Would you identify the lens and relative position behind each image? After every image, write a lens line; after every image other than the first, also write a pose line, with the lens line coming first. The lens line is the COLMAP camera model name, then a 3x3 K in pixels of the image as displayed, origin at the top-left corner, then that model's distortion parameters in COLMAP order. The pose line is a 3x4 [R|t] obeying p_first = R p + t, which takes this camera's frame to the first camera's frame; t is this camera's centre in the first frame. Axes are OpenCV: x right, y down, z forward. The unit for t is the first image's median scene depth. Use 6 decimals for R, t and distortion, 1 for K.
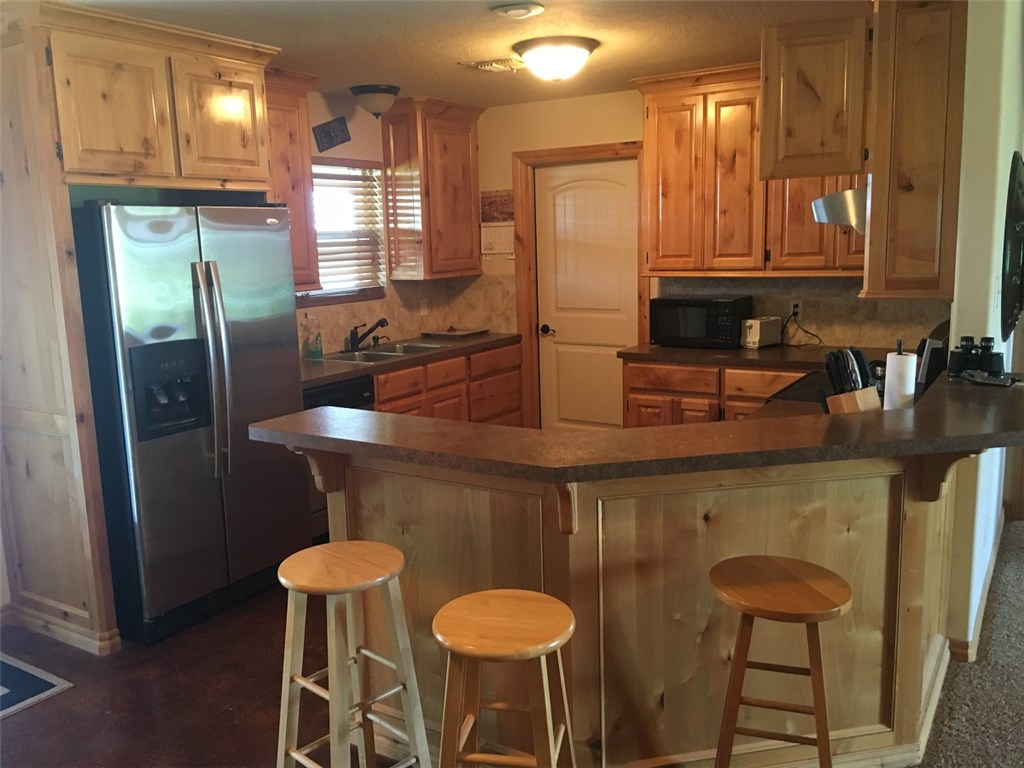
lens RADIAL K [[873.5, 0, 512.0], [0, 873.5, 384.0], [0, 0, 1]] dist [0.119203, -0.181675]
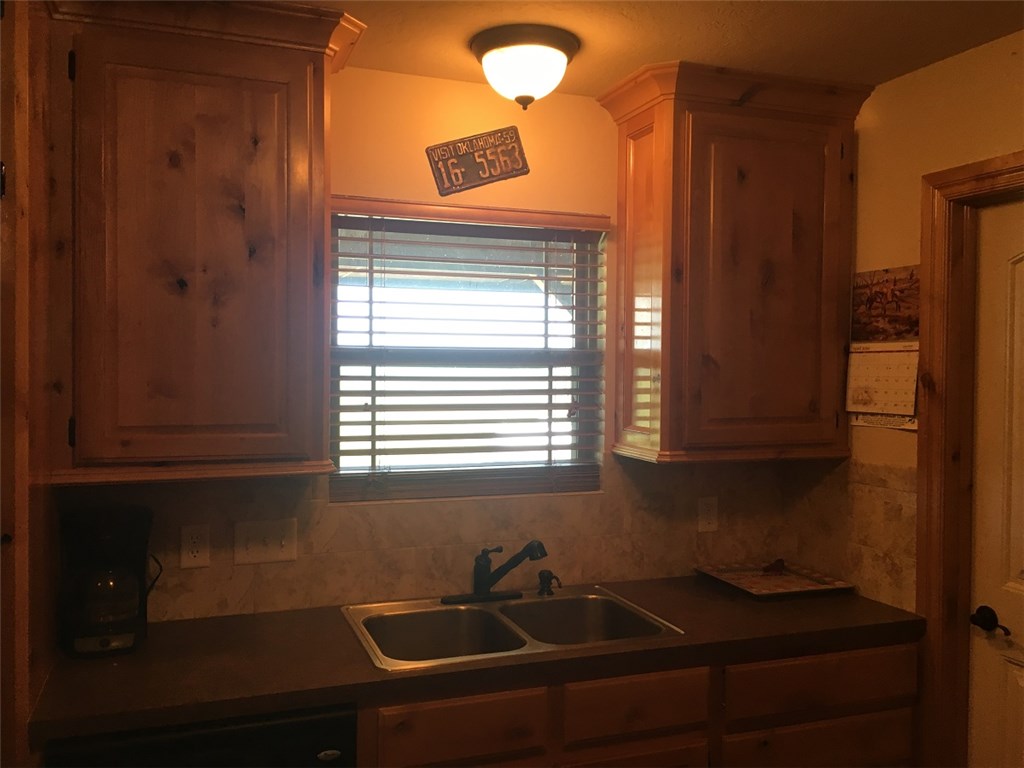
lens RADIAL K [[873.5, 0, 512.0], [0, 873.5, 384.0], [0, 0, 1]] dist [0.119203, -0.181675]
pose [[0.786908, 0.052138, -0.614863, 0.108474], [-0.136966, 0.986327, -0.091653, -0.101560], [0.601677, 0.156338, 0.783290, 0.565215]]
